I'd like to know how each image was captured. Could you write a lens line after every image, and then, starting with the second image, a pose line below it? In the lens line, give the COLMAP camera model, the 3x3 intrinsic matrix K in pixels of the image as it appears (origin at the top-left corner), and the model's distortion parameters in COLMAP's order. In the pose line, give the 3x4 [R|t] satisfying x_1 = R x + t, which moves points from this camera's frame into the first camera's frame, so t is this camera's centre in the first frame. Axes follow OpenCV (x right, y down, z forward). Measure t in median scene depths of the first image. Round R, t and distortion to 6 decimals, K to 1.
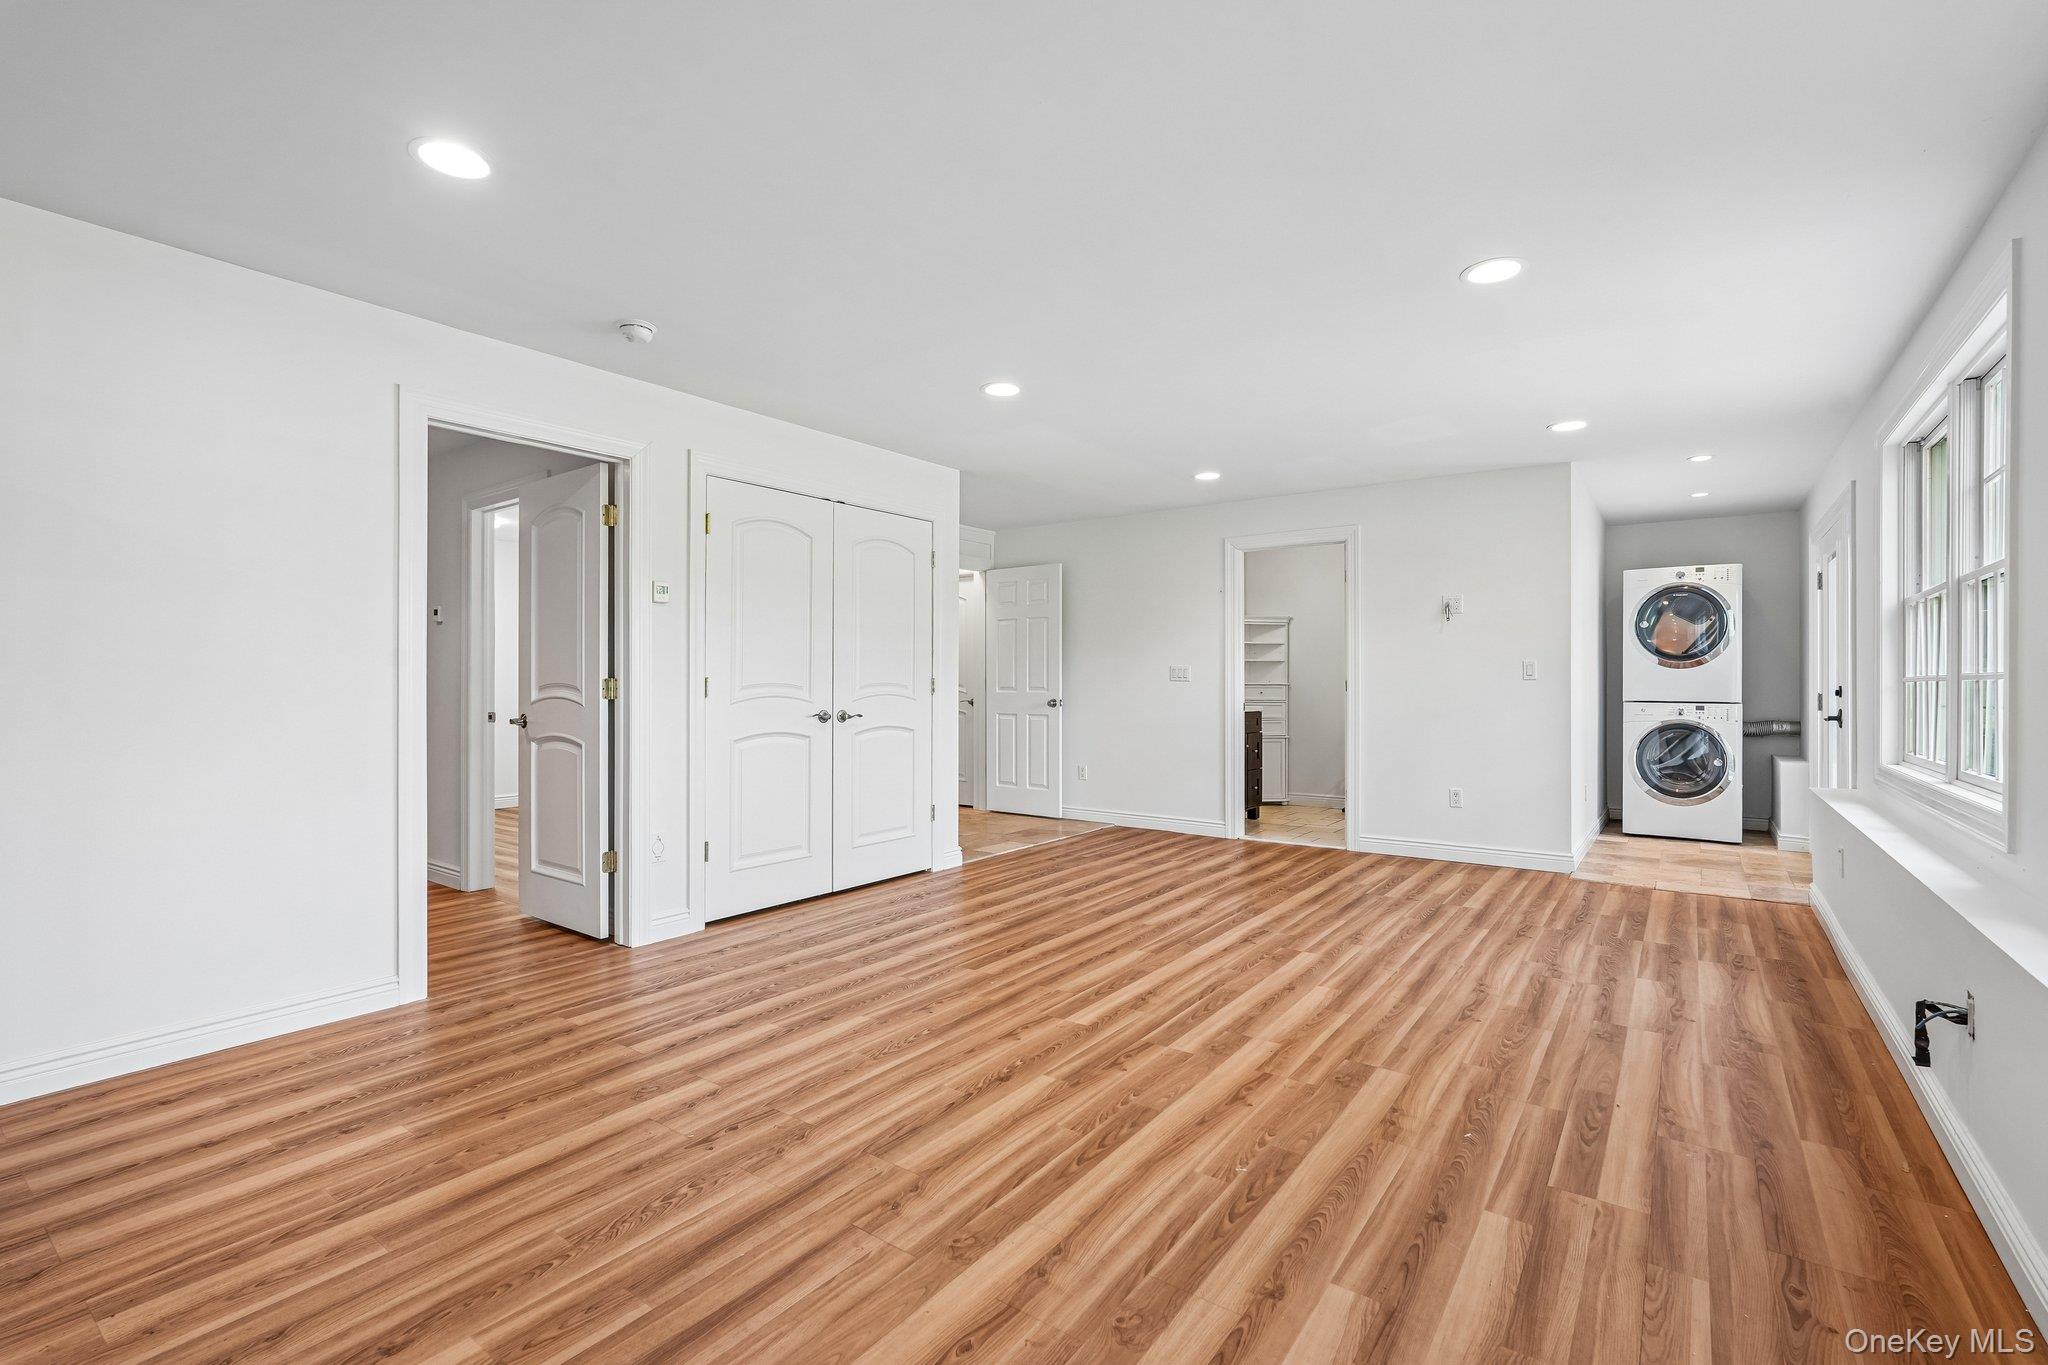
lens RADIAL K [[907.8, 0, 1021.5], [0, 907.8, 683.2], [0, 0, 1]] dist [0.000697, 0.000950]
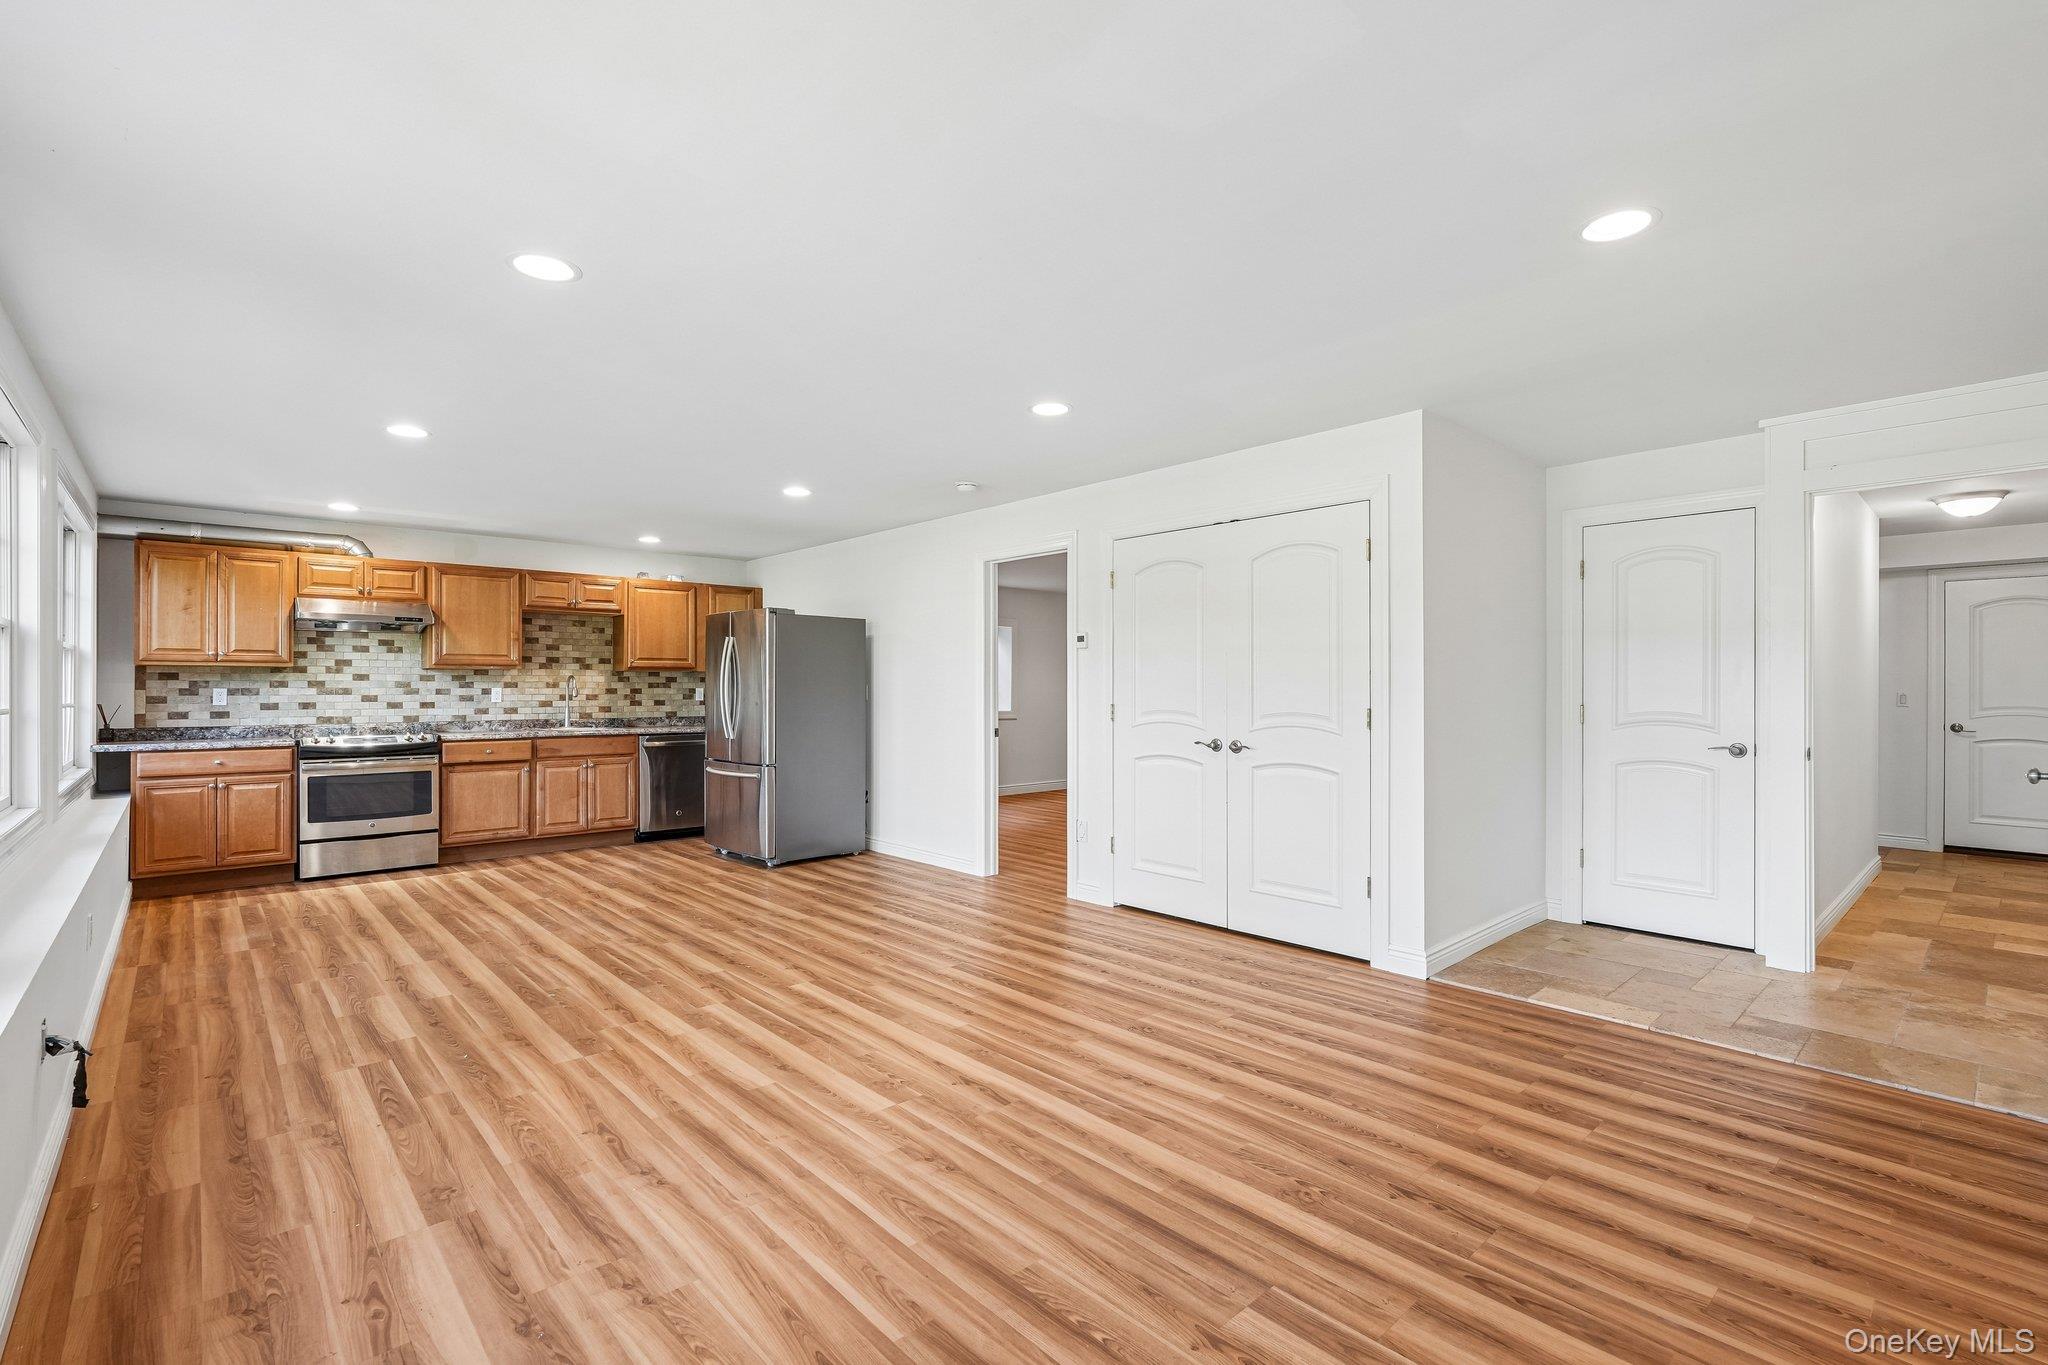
lens RADIAL K [[907.8, 0, 1021.8], [0, 907.8, 691.2], [0, 0, 1]] dist [0.000697, 0.000950]
pose [[-0.195833, -0.003621, -0.980631, 1.317120], [0.001855, 0.999990, -0.004063, -0.030206], [0.980635, -0.002615, -0.195824, 1.651202]]
